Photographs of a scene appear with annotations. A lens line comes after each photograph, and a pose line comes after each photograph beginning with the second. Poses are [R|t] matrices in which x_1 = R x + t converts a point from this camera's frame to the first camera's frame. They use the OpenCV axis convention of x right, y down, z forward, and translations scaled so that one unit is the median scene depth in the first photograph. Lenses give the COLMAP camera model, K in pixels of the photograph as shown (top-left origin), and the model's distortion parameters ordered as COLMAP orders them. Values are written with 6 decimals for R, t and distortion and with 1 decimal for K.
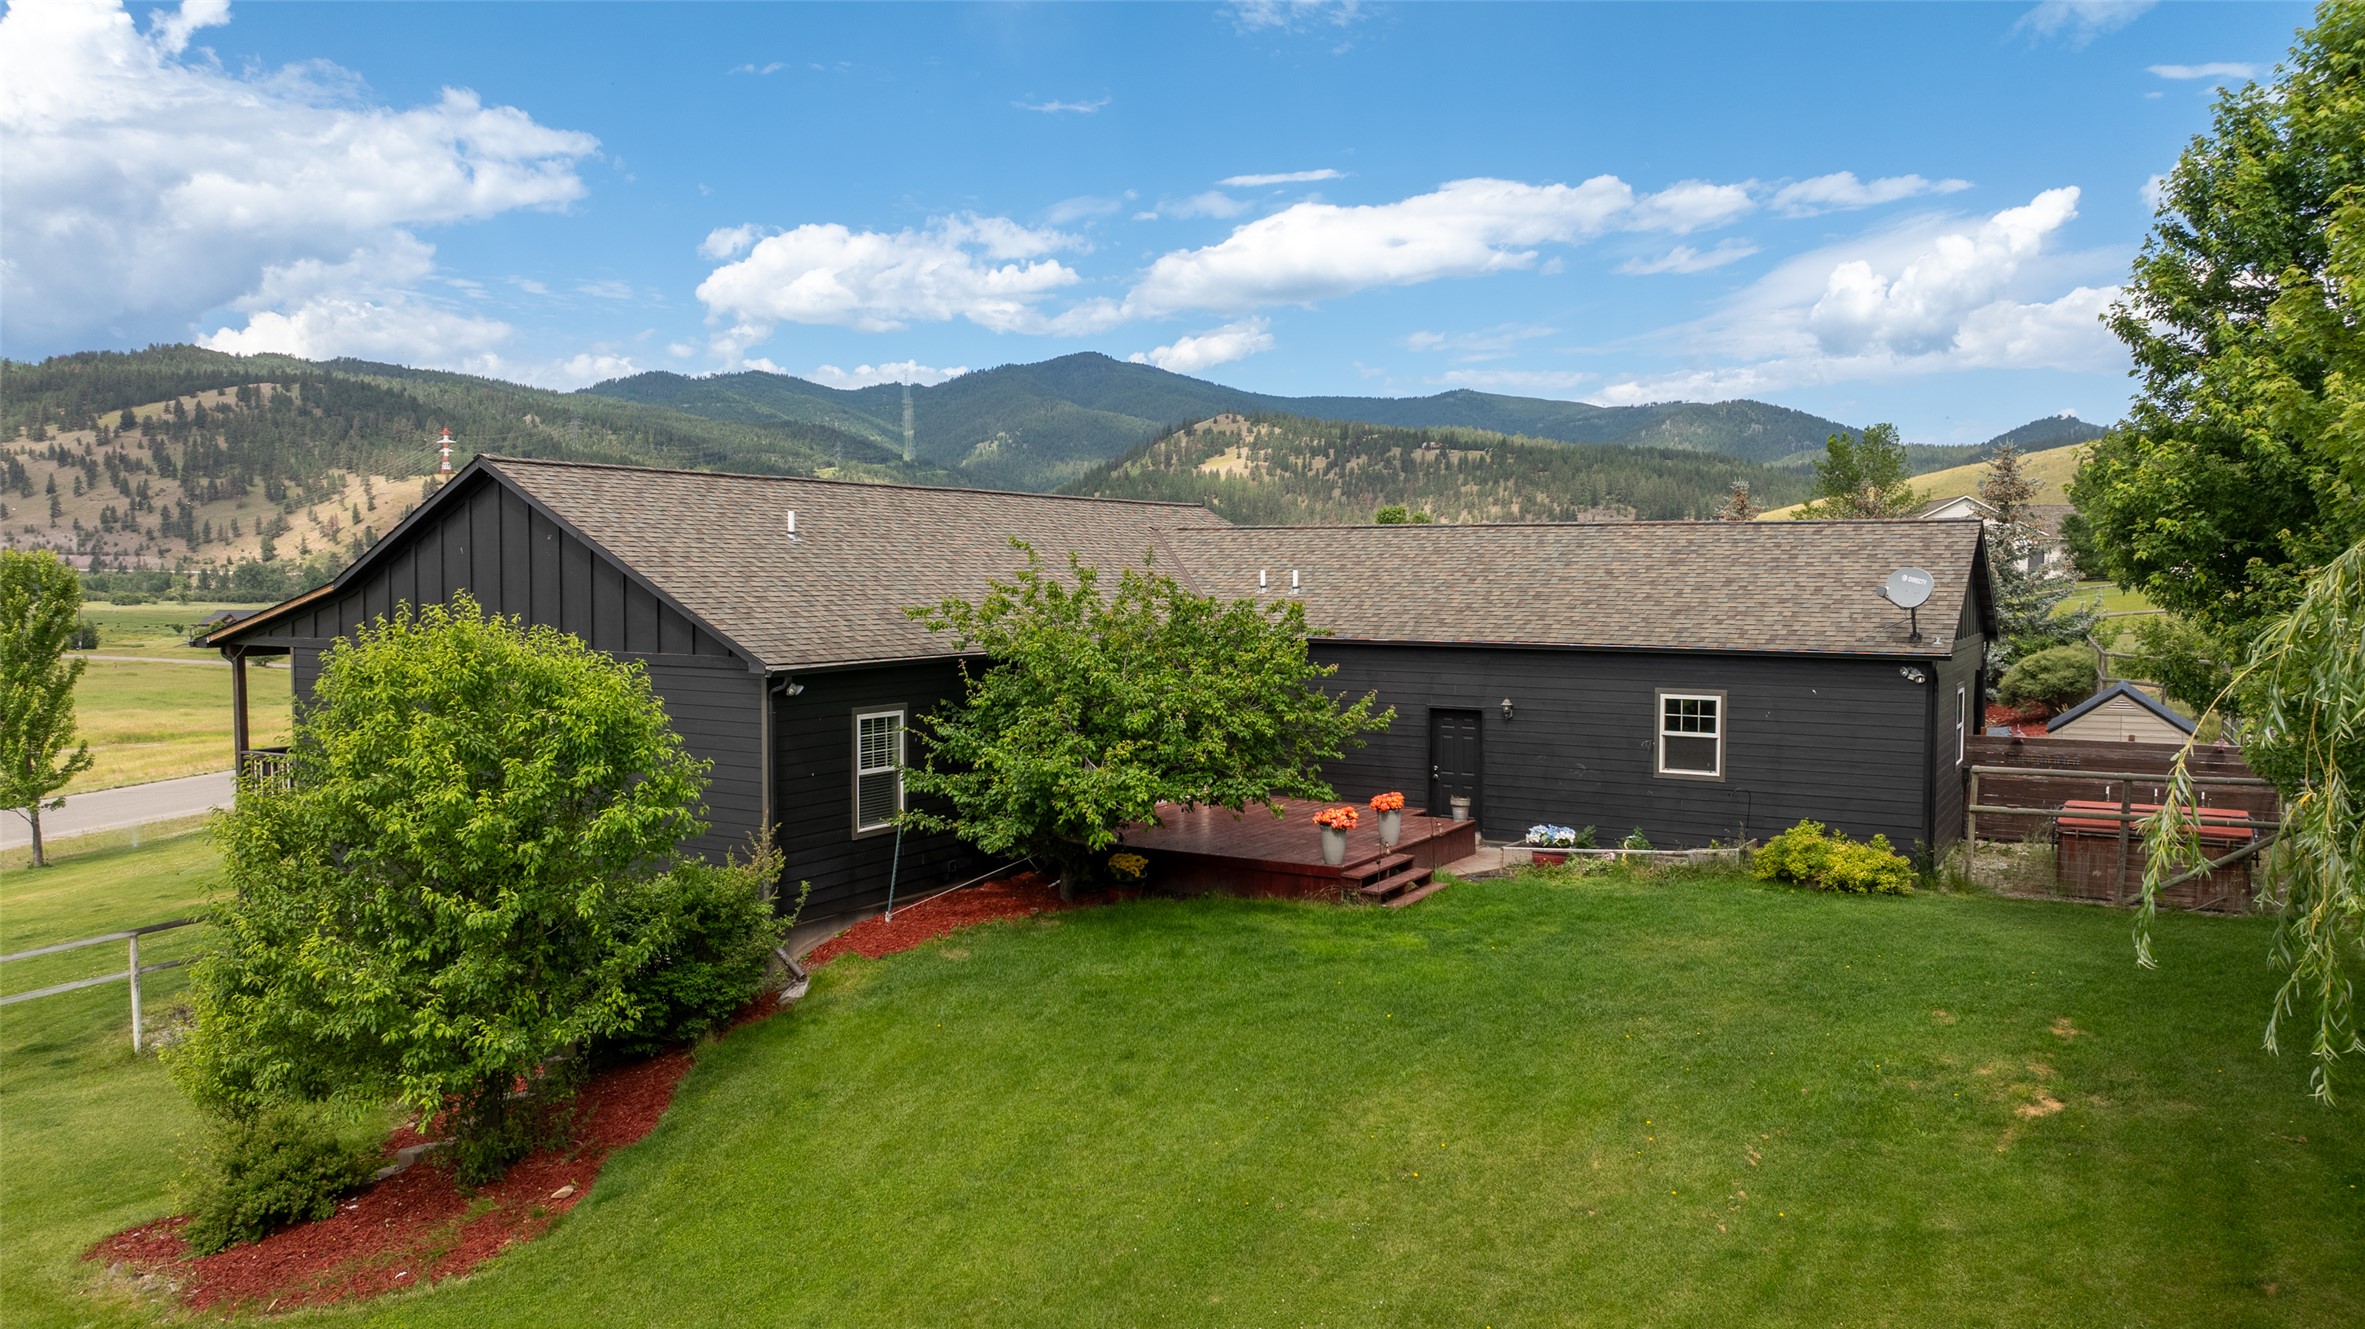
lens RADIAL K [[1664.7, 0, 1196.2], [0, 1664.7, 668.4], [0, 0, 1]] dist [-0.036792, 0.035065]
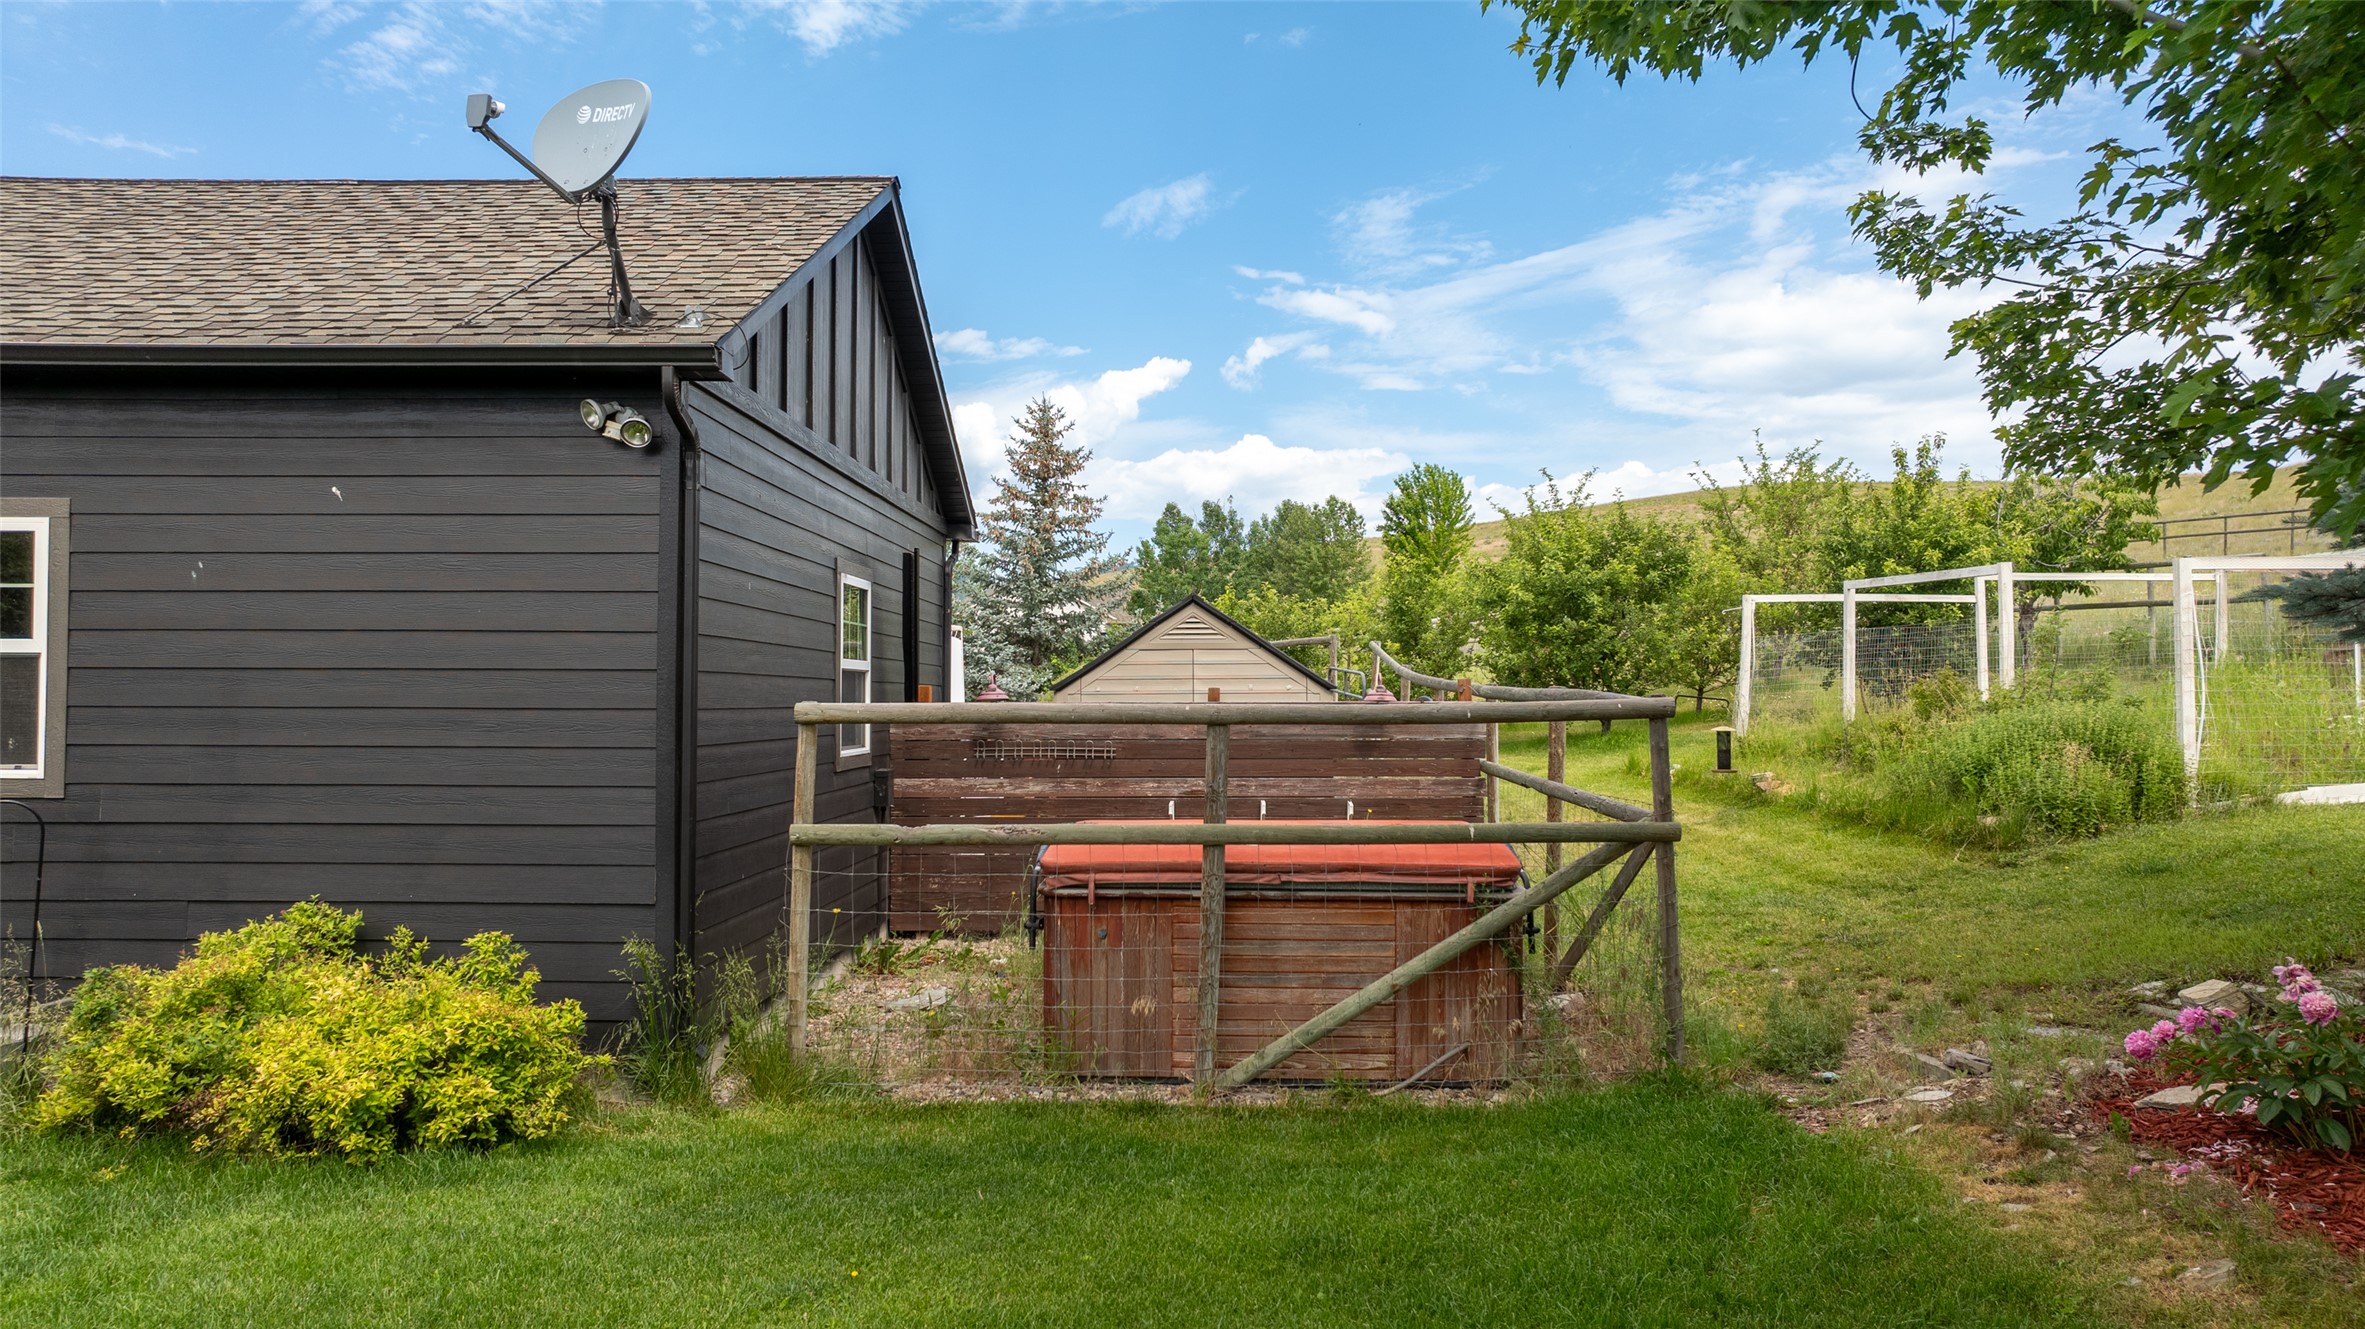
lens RADIAL K [[1664.7, 0, 1234.3], [0, 1664.7, 710.6], [0, 0, 1]] dist [-0.036792, 0.035065]
pose [[0.863247, 0.001732, 0.504778, 0.377012], [0.026437, 0.998467, -0.048638, 0.078296], [-0.504088, 0.055331, 0.861878, 0.672277]]
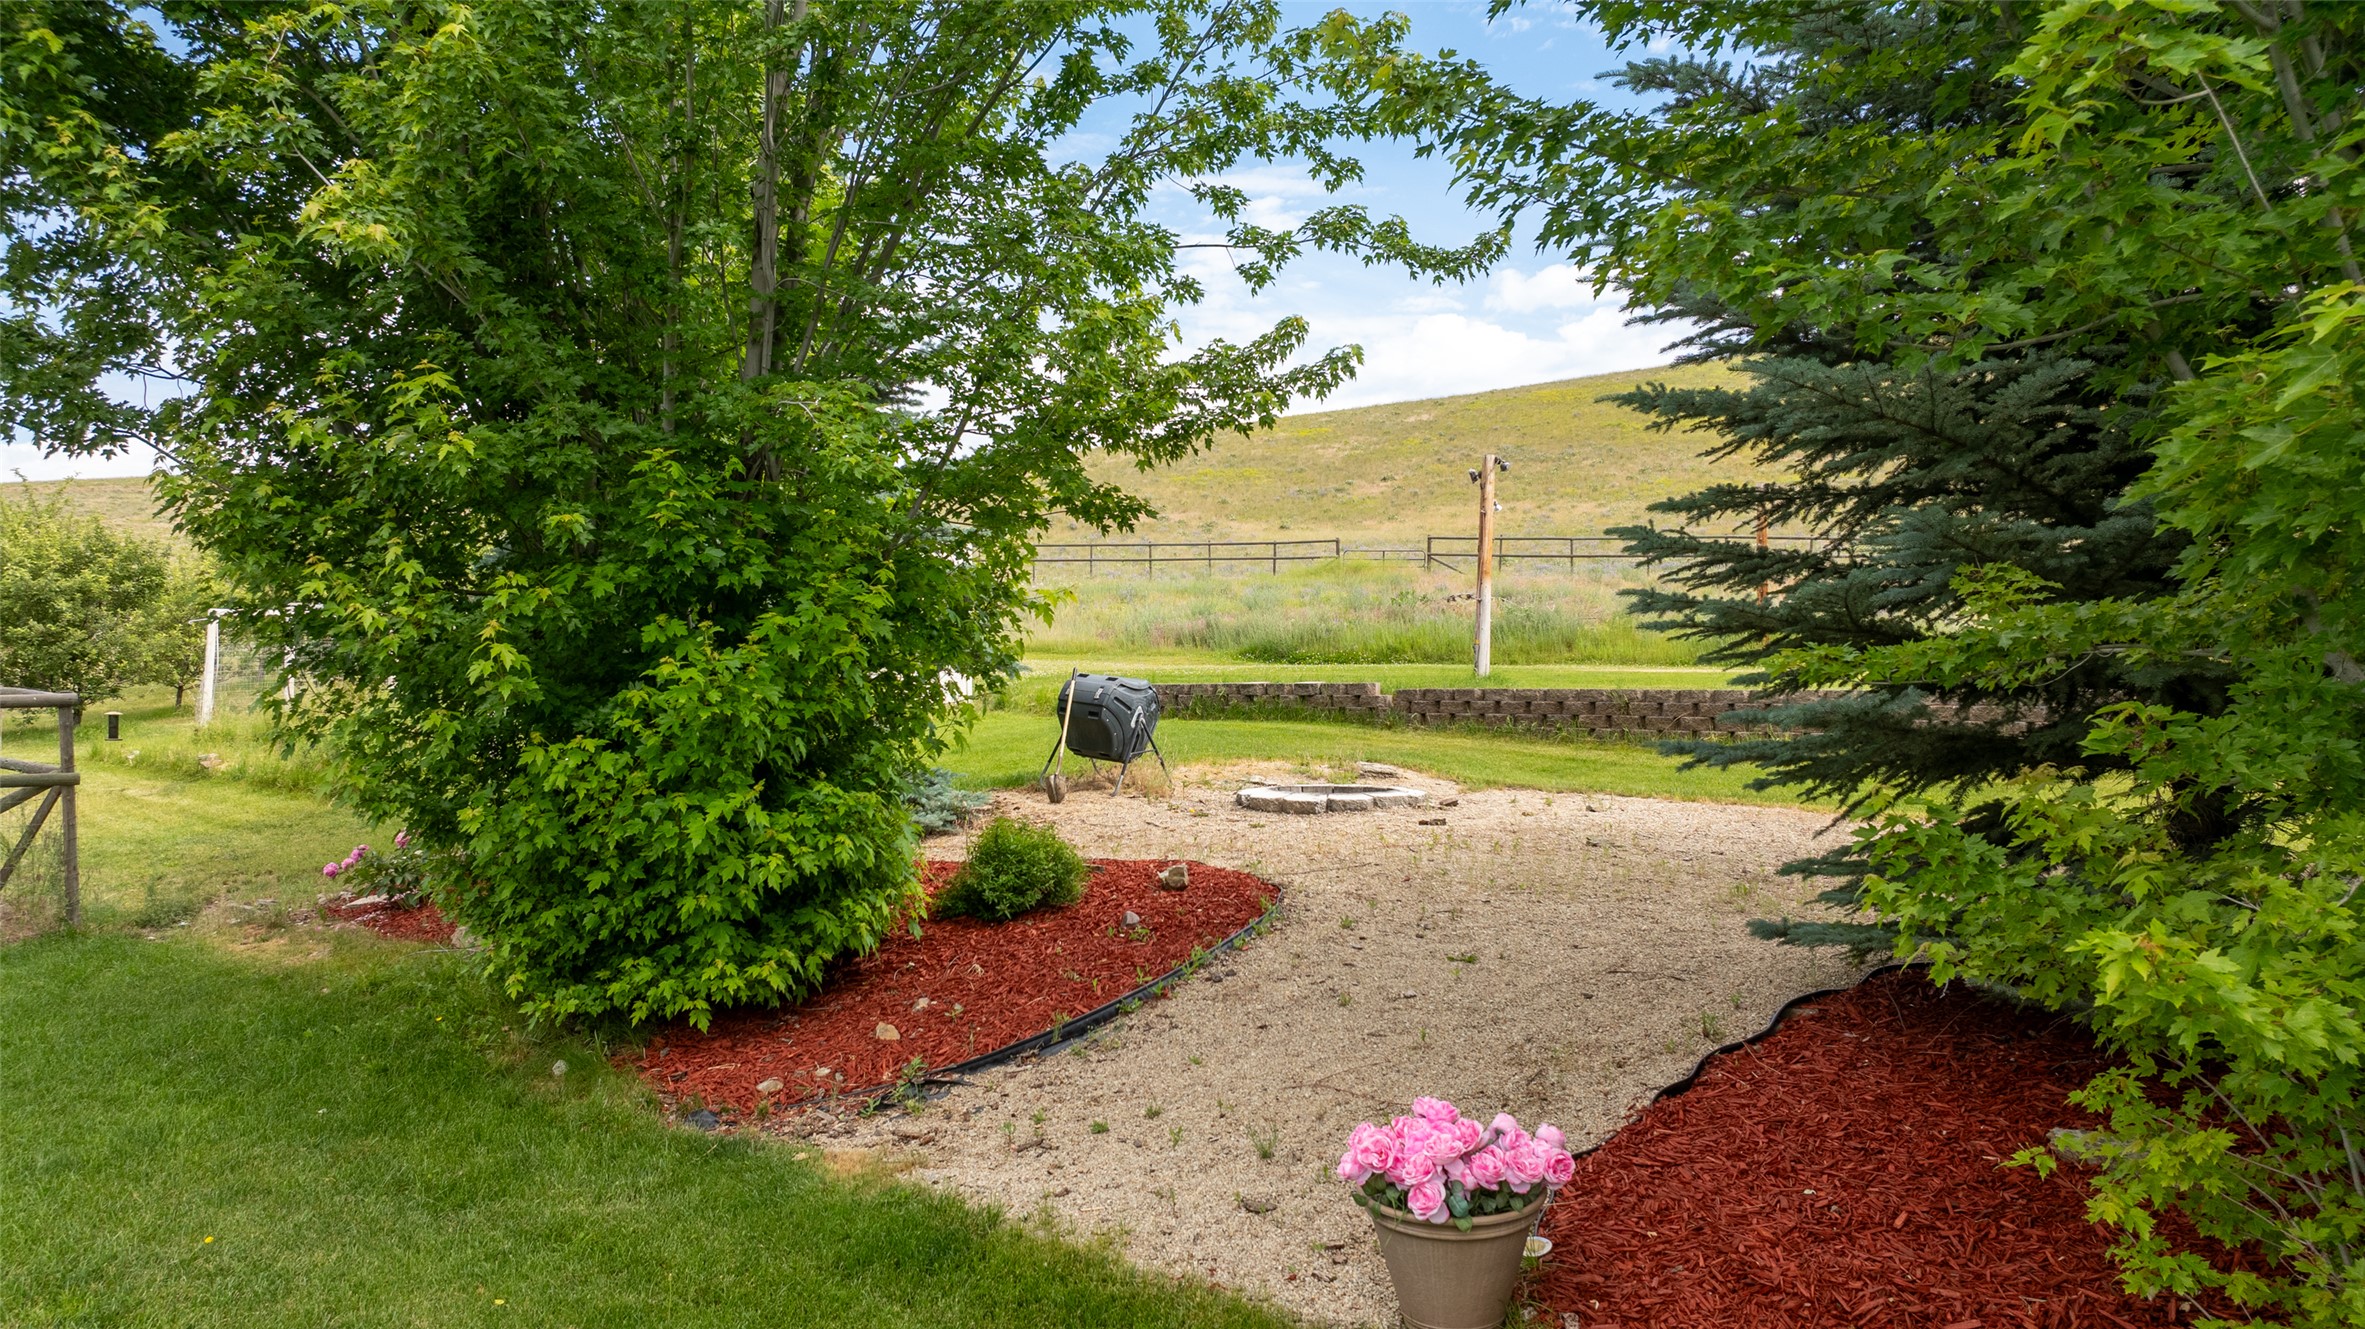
lens RADIAL K [[1664.7, 0, 1183.8], [0, 1664.7, 663.8], [0, 0, 1]] dist [-0.036792, 0.035065]
pose [[0.247250, 0.026649, 0.968585, 0.203654], [0.056038, 0.997555, -0.041751, 0.093791], [-0.967330, 0.064601, 0.245152, 0.448977]]
